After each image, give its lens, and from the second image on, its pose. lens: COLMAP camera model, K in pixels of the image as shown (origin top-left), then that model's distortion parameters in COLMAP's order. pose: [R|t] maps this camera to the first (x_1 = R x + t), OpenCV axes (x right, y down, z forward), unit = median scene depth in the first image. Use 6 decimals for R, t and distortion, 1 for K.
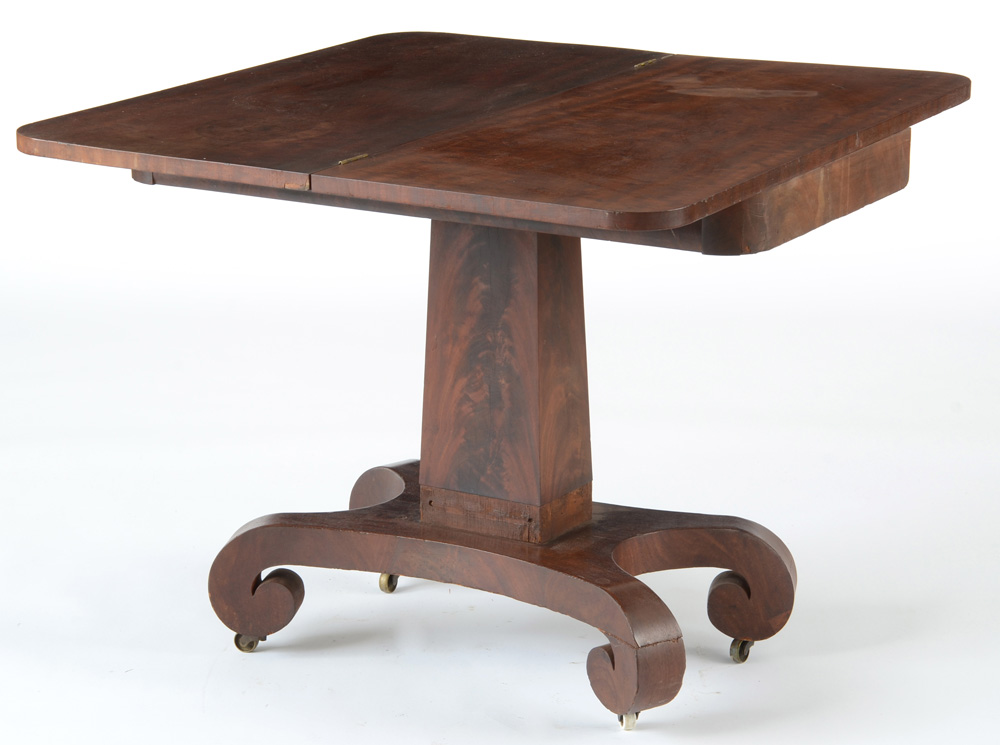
lens RADIAL K [[2930.9, 0, 508.2], [0, 2930.9, 375.0], [0, 0, 1]] dist [0.583016, 0.000000]
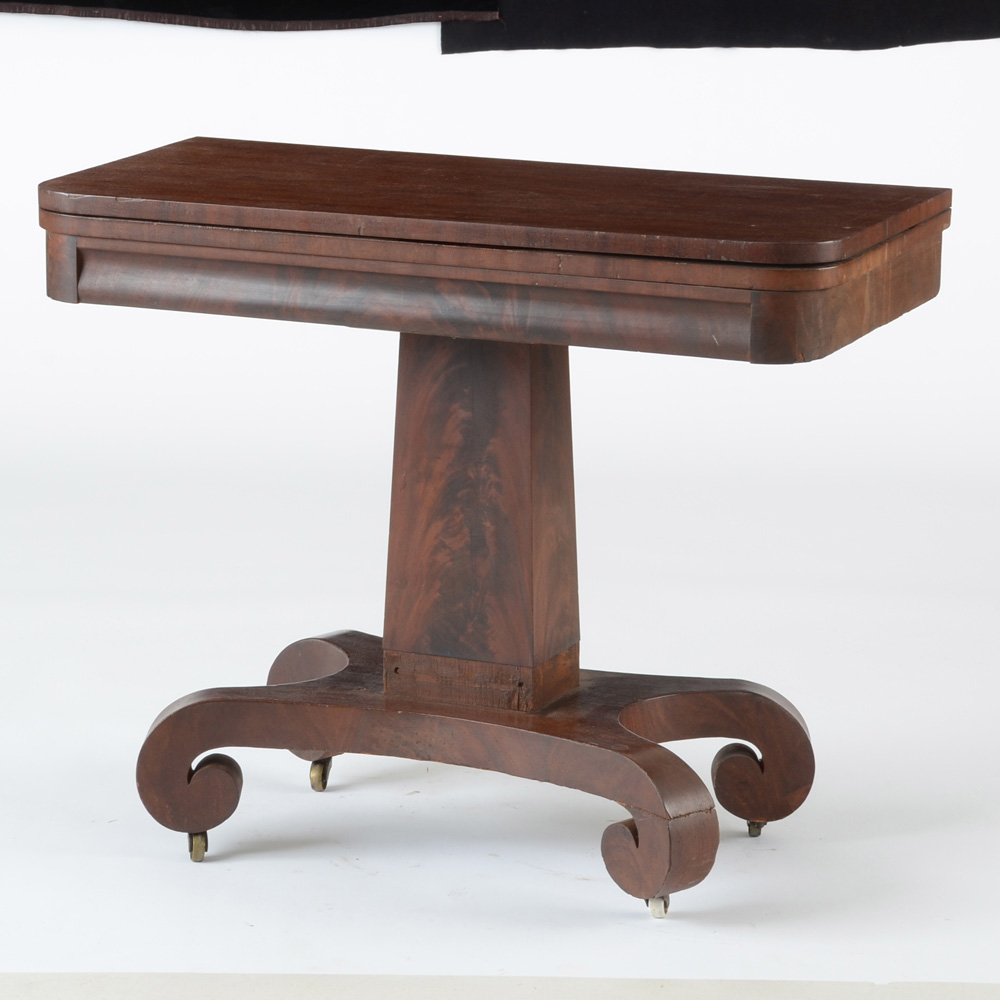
lens RADIAL K [[3909.3, 0, 488.7], [0, 3909.3, 496.3], [0, 0, 1]] dist [0.490034, 0.000000]
pose [[0.992687, -0.017401, 0.119455, -0.138036], [0.022171, 0.999004, -0.038712, 0.038424], [-0.118663, 0.041077, 0.992085, -0.142964]]
